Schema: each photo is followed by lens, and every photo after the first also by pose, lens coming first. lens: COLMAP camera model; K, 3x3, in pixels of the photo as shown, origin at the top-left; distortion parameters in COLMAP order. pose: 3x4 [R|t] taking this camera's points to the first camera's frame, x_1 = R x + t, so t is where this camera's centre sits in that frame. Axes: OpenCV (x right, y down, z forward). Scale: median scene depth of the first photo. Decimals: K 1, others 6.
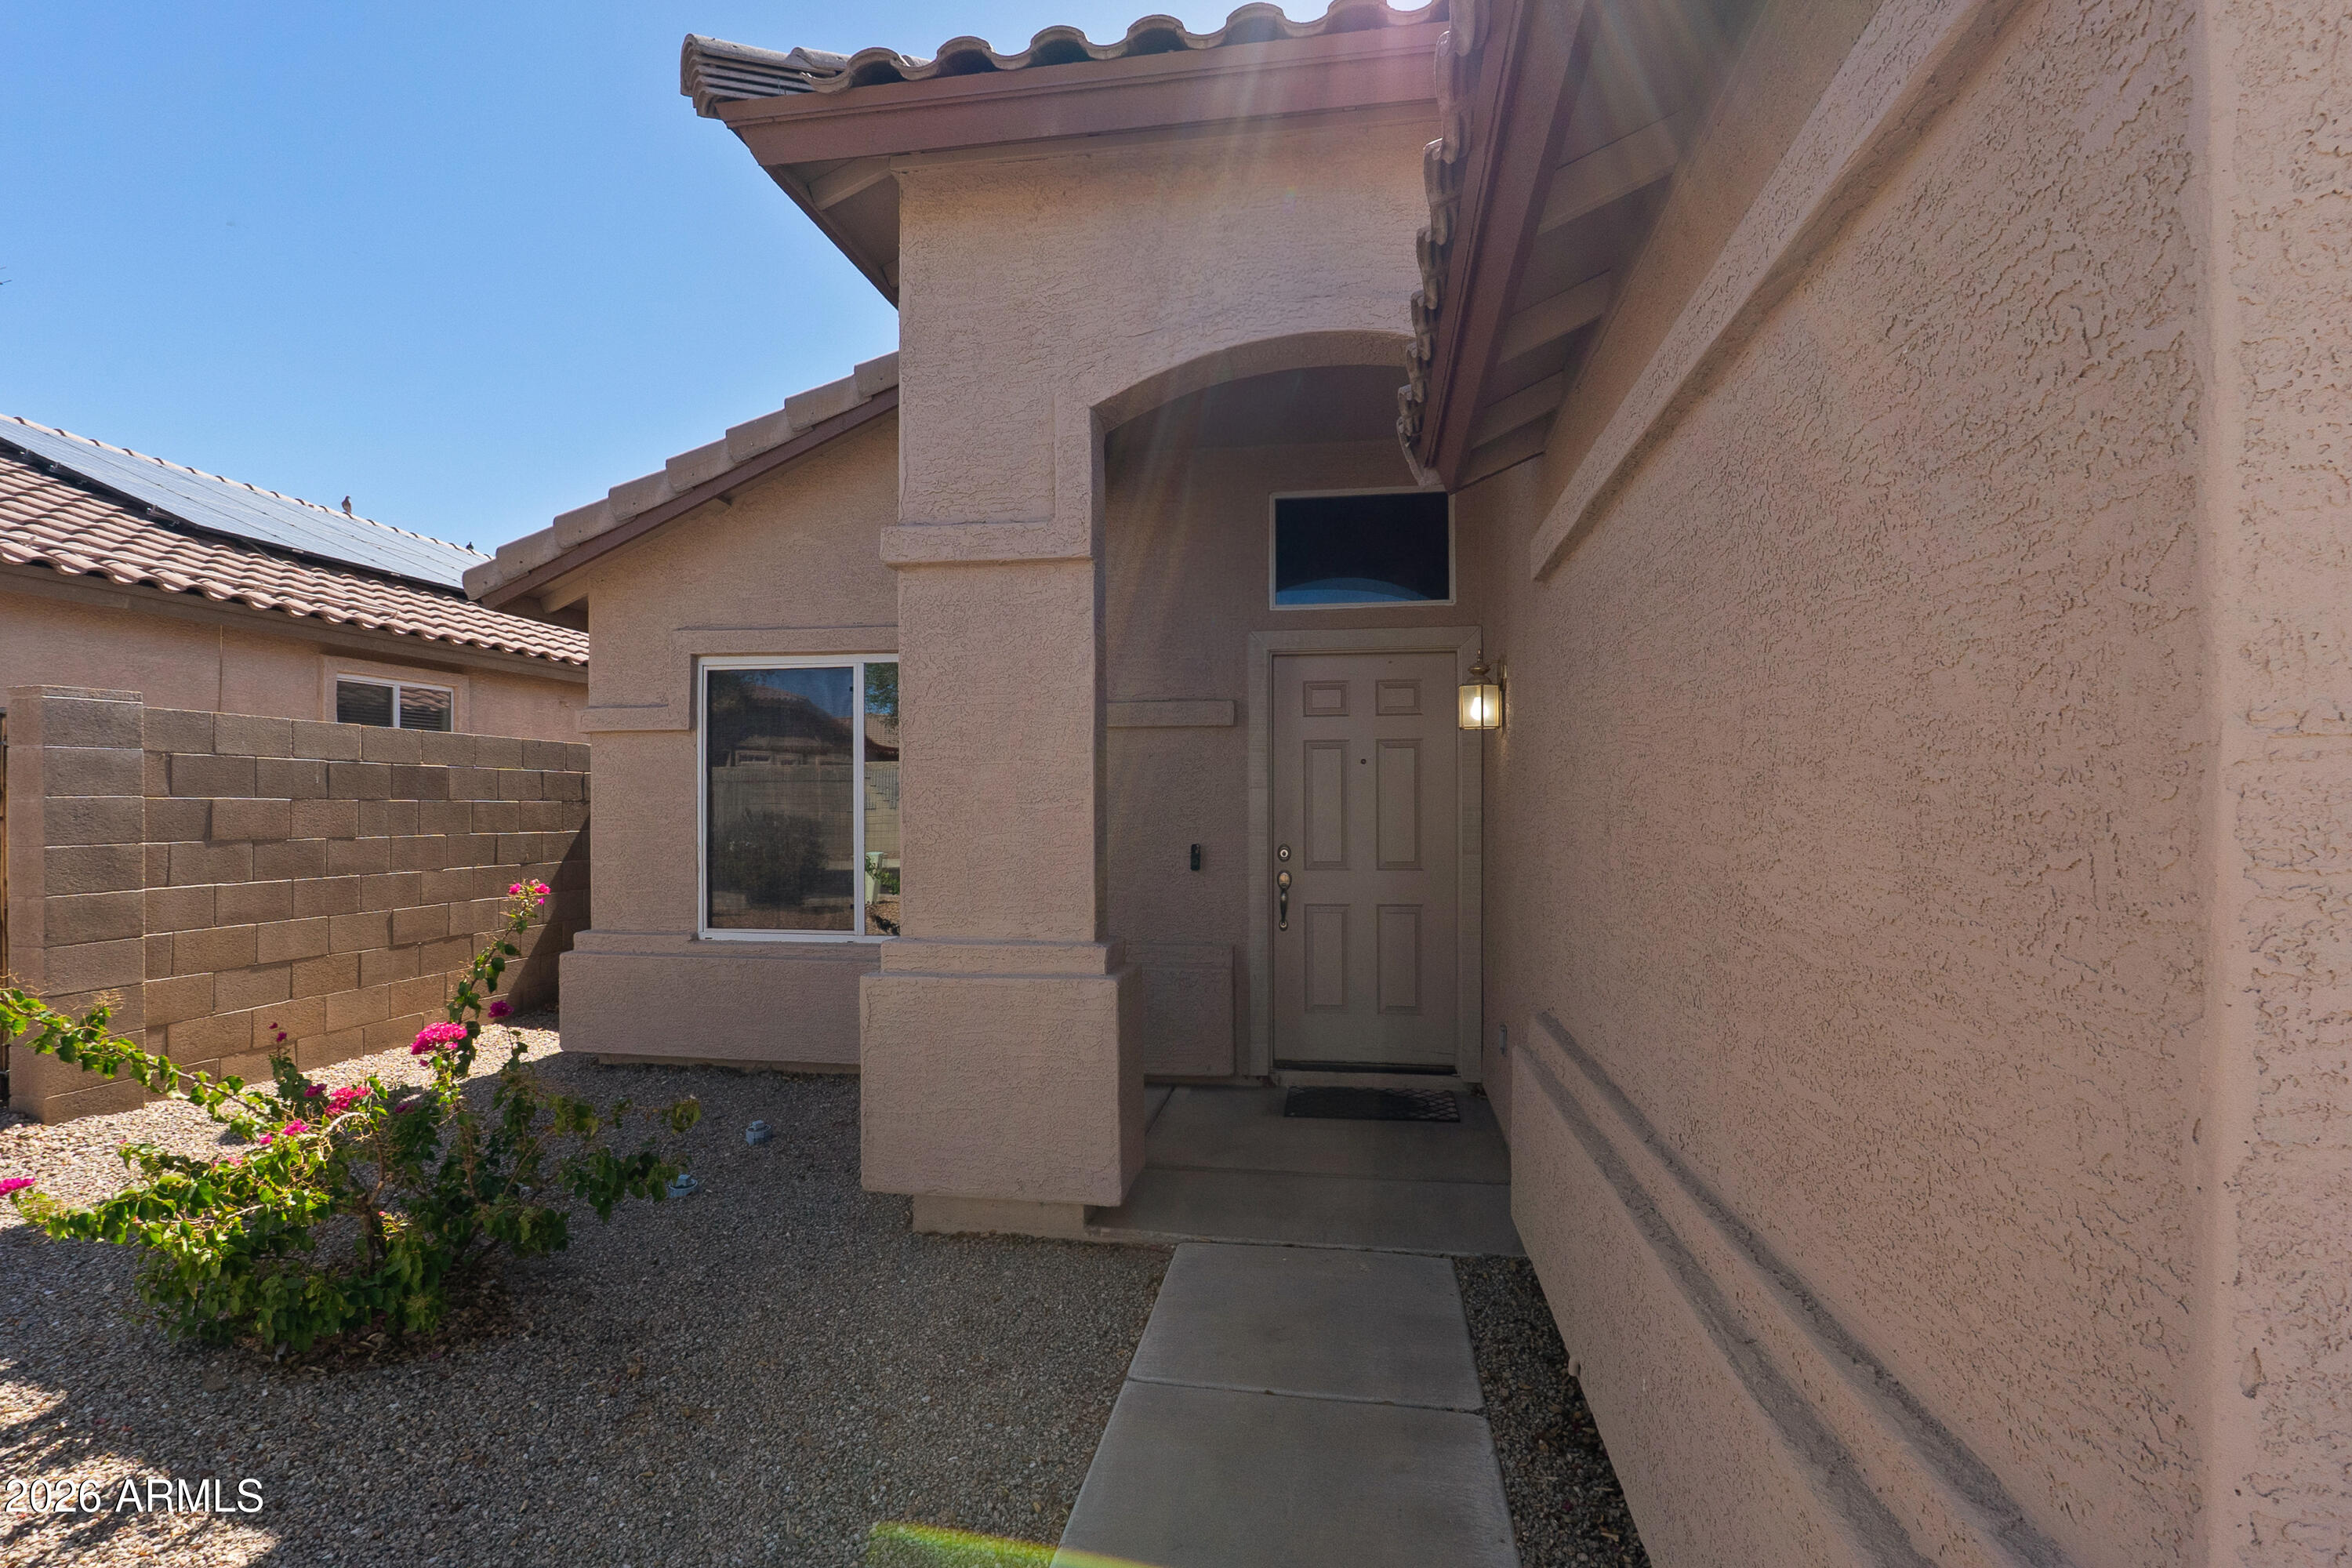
lens RADIAL K [[1151.0, 0, 1176.0], [0, 1151.0, 784.0], [0, 0, 1]] dist [-0.000539, 0.000003]
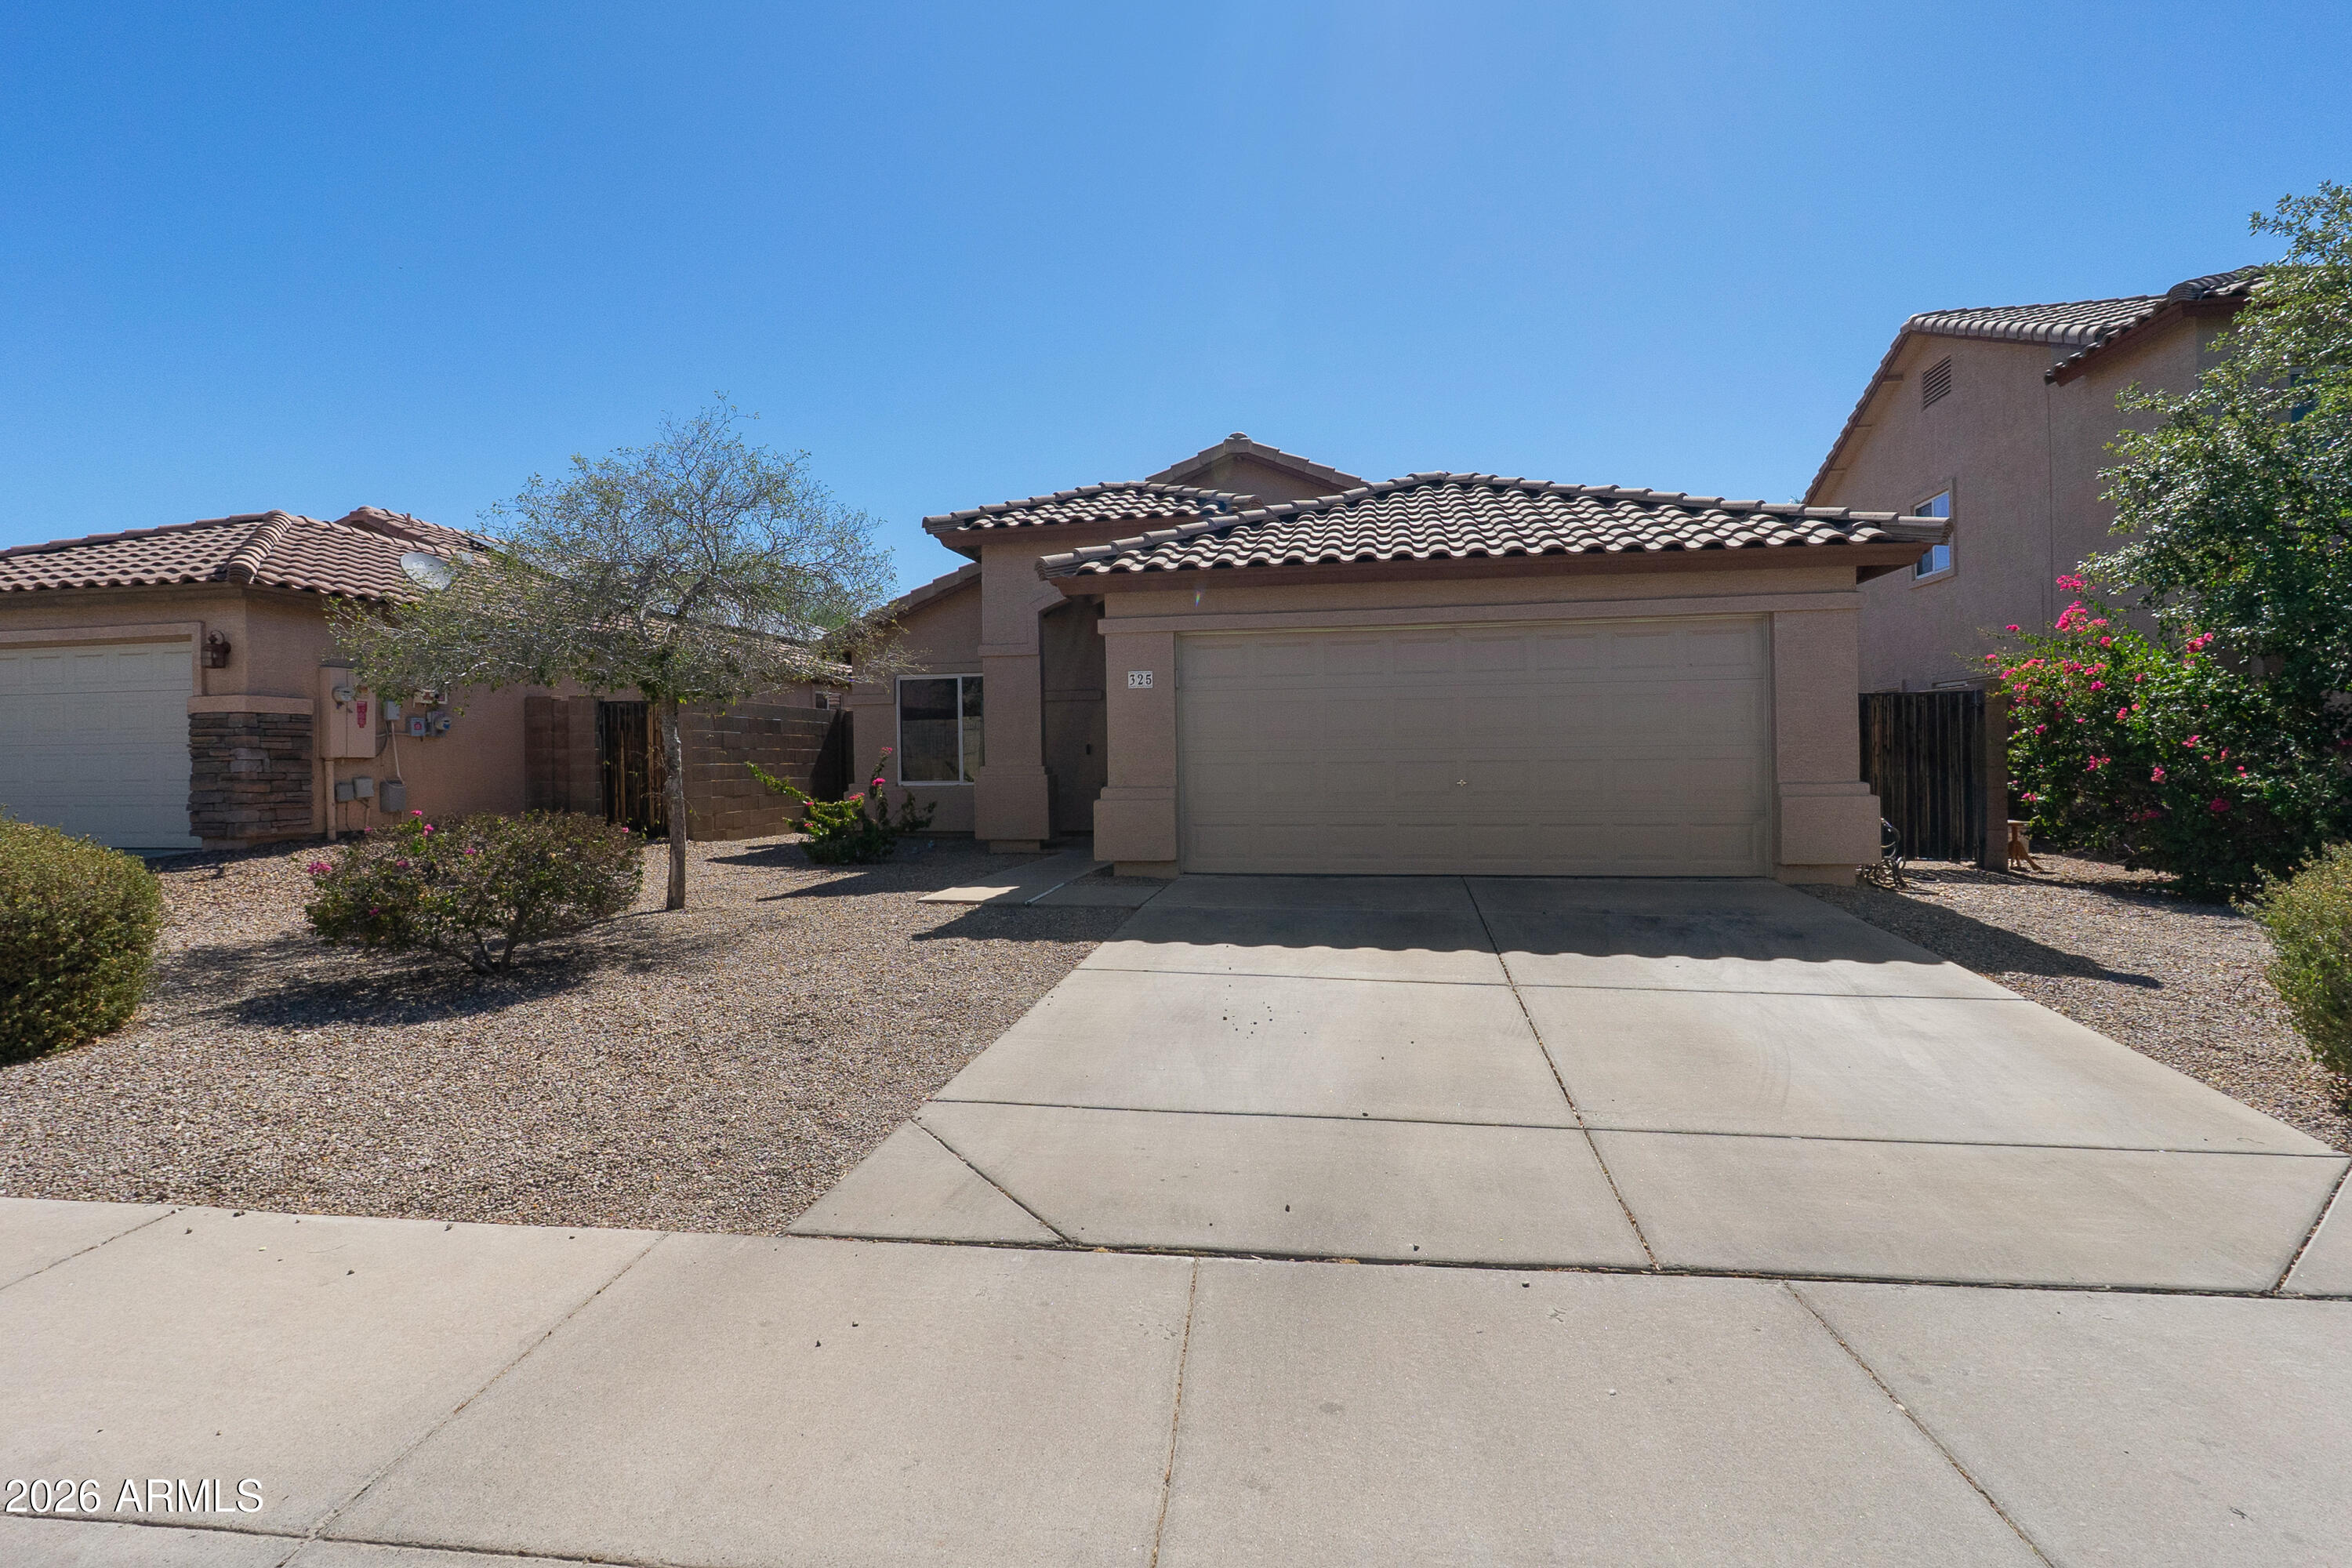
lens RADIAL K [[1075.7, 0, 1148.6], [0, 1075.7, 742.9], [0, 0, 1]] dist [-0.008468, -0.000344]
pose [[0.999479, -0.012635, -0.029705, 0.222738], [0.012785, 0.999906, 0.004879, 0.036810], [0.029640, -0.005257, 0.999547, -1.424102]]
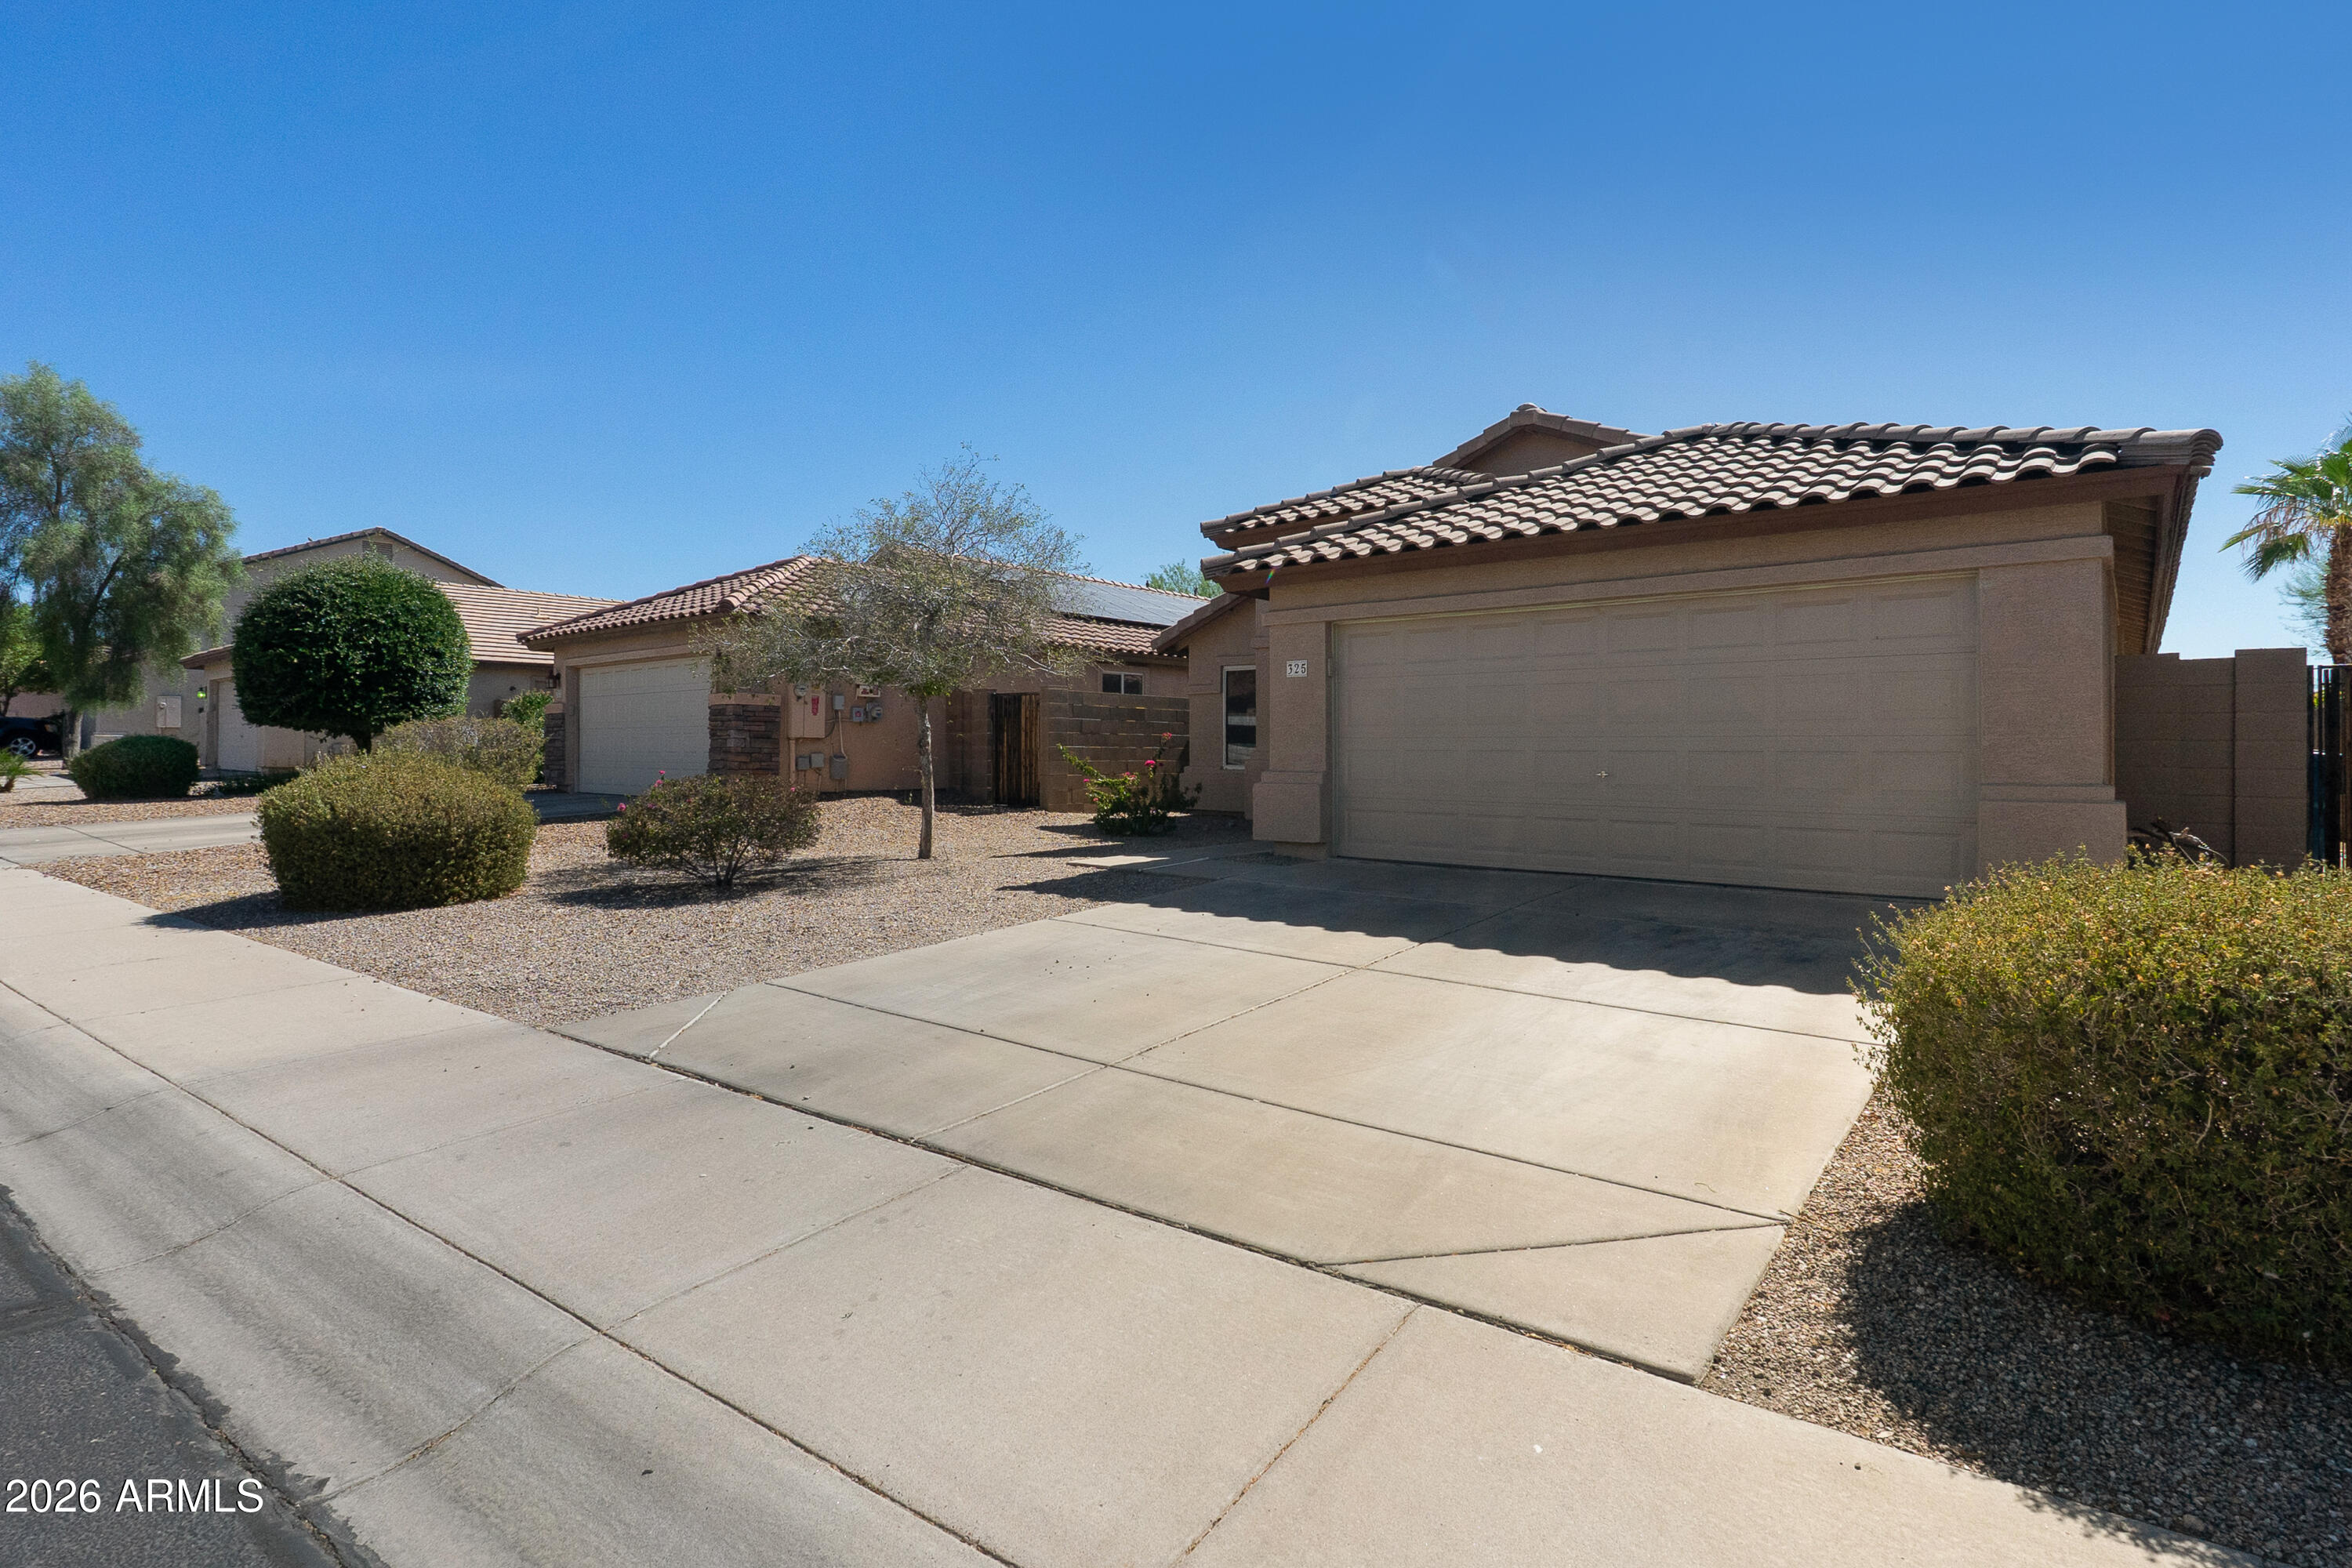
lens RADIAL K [[1104.6, 0, 1169.1], [0, 1104.6, 713.6], [0, 0, 1]] dist [-0.010473, 0.000114]
pose [[0.863242, -0.014727, -0.504576, 0.842321], [0.007651, 0.999841, -0.016093, 0.046076], [0.504733, 0.010032, 0.863217, -1.408114]]
